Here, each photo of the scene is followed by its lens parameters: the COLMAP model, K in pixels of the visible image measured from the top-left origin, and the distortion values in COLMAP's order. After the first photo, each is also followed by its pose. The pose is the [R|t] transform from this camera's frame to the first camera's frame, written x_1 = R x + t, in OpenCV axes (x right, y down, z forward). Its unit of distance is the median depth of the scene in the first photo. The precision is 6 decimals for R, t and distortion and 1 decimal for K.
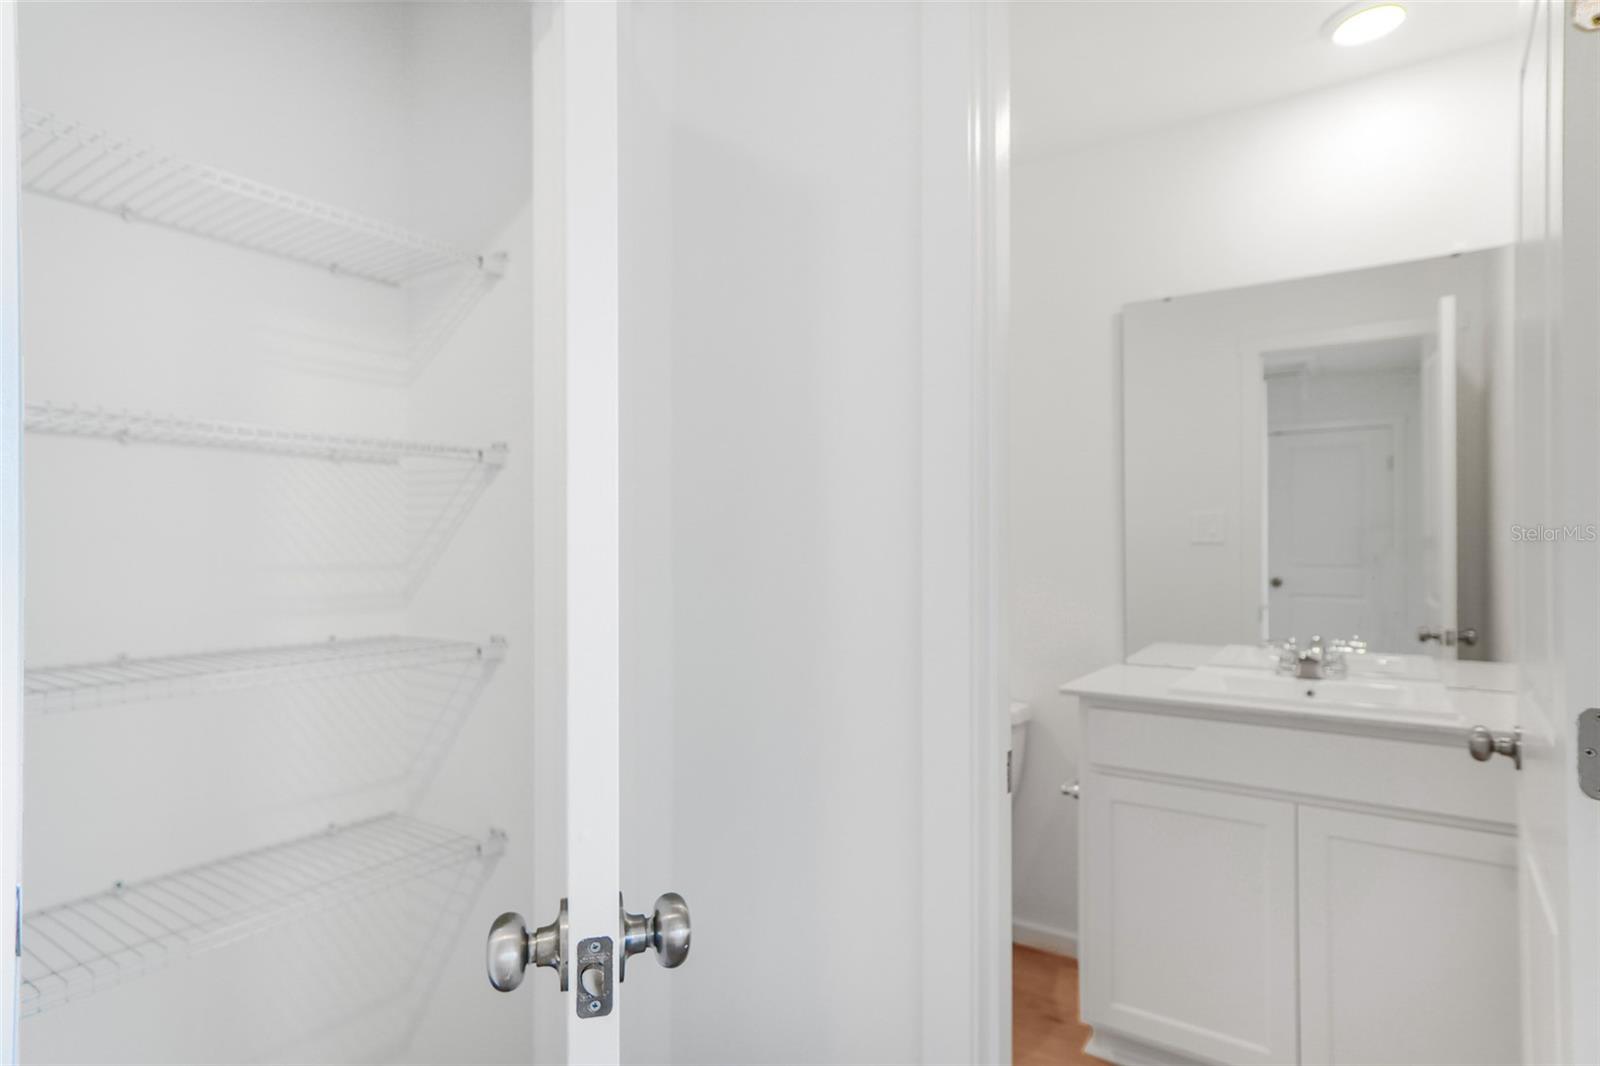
lens RADIAL K [[851.1, 0, 800.0], [0, 851.1, 533.0], [0, 0, 1]] dist [0.003133, 0.000537]
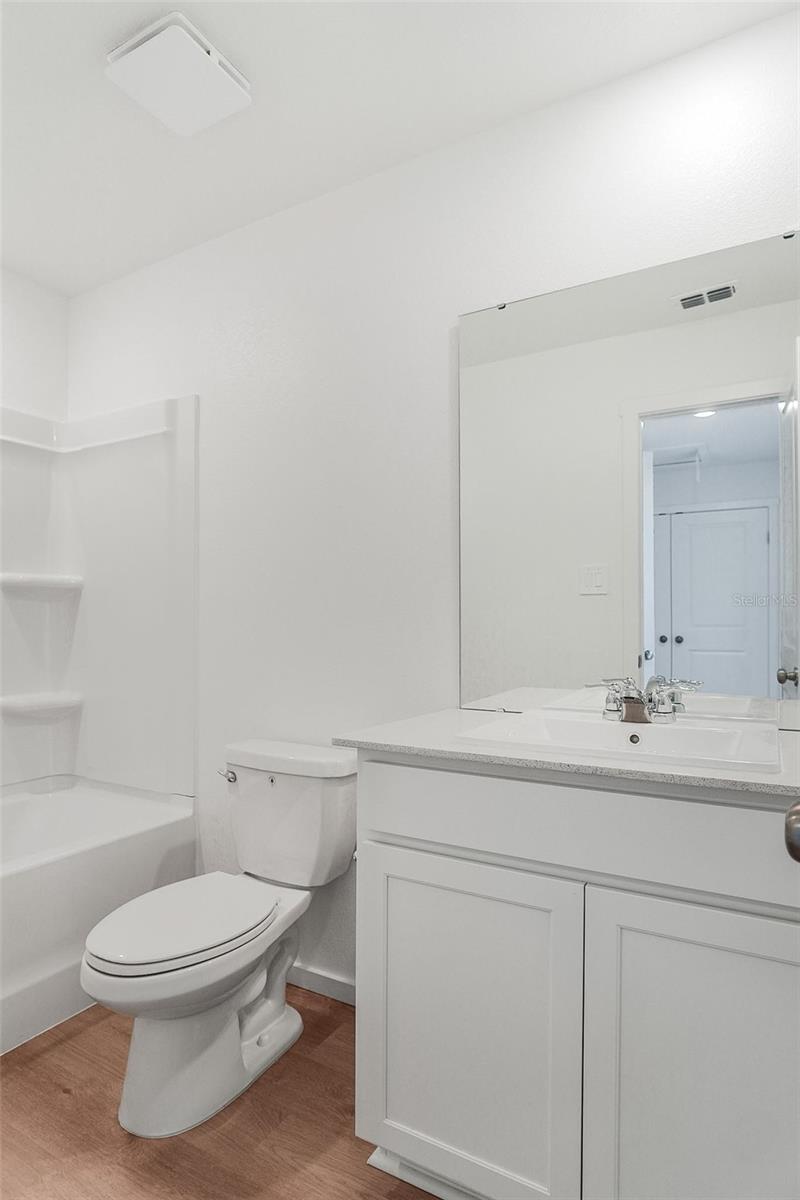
lens RADIAL K [[669.2, 0, 398.9], [0, 669.2, 615.3], [0, 0, 1]] dist [-0.028472, -0.000854]
pose [[0.996591, -0.000897, 0.082494, 0.298140], [0.000304, 0.999974, 0.007206, 0.057058], [-0.082498, -0.007156, 0.996566, 0.340361]]
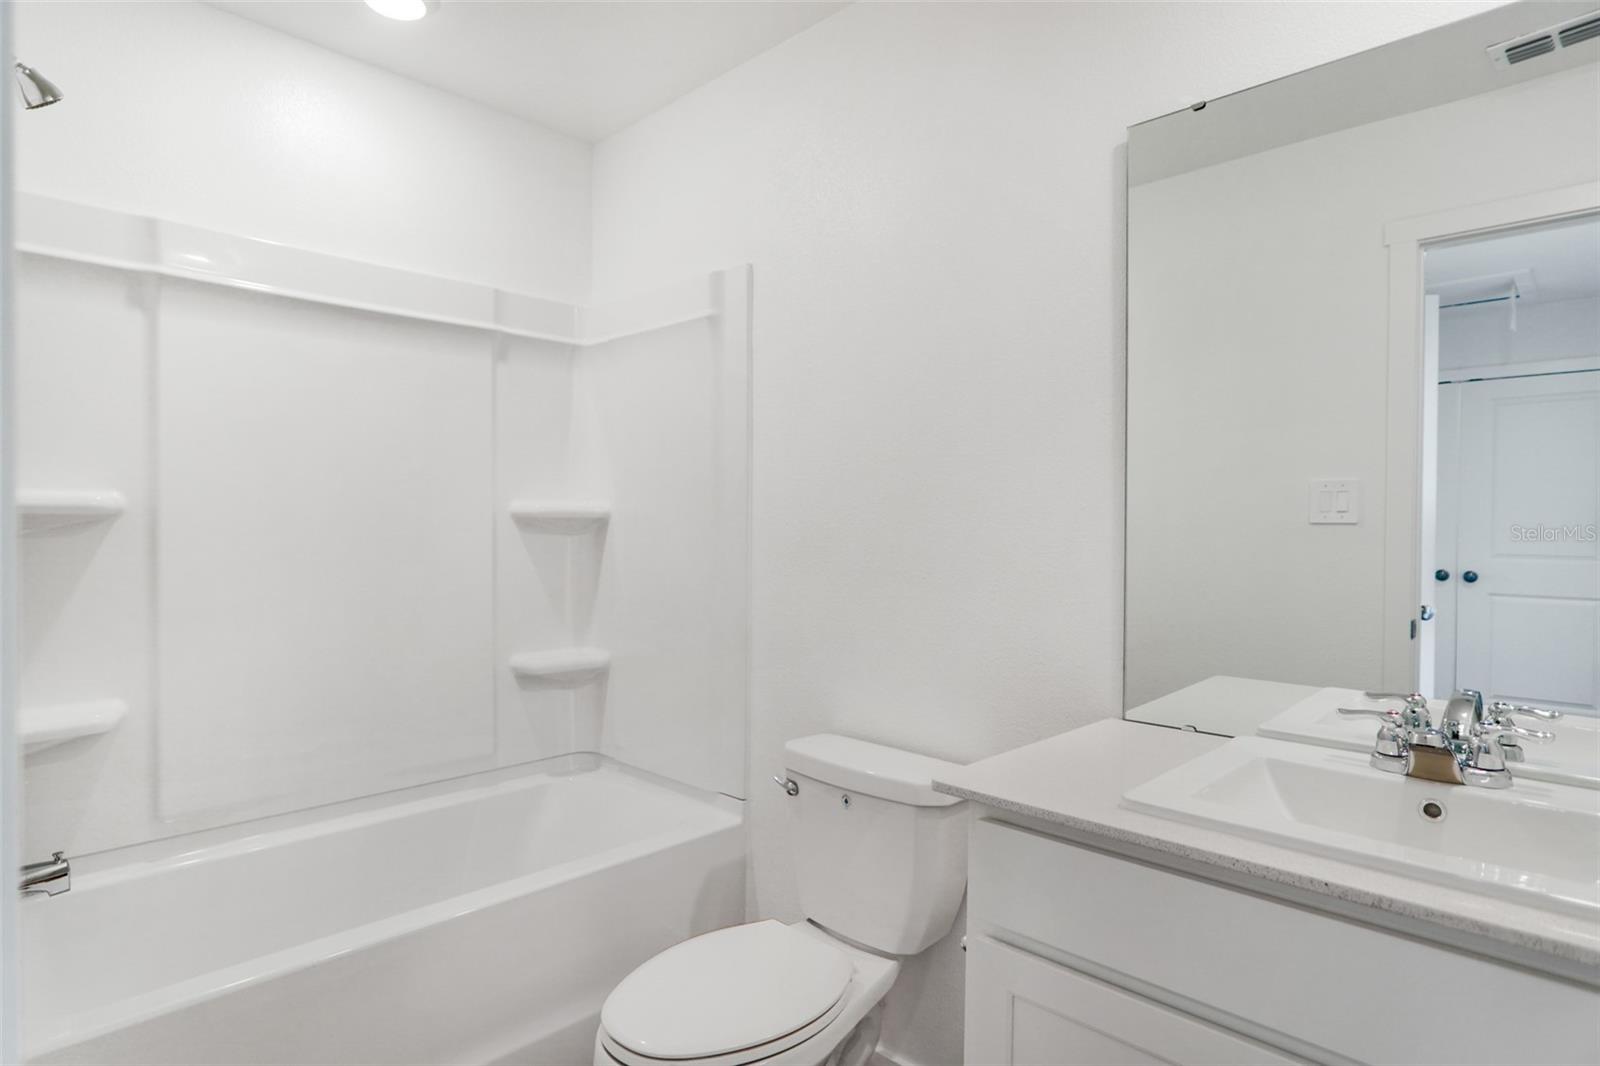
lens RADIAL K [[881.5, 0, 800.0], [0, 881.5, 533.0], [0, 0, 1]] dist [-0.001724, 0.000538]
pose [[0.987008, 0.006896, -0.160526, 0.293560], [-0.003056, 0.999703, 0.024158, 0.006087], [0.160645, -0.023354, 0.986736, 0.398242]]
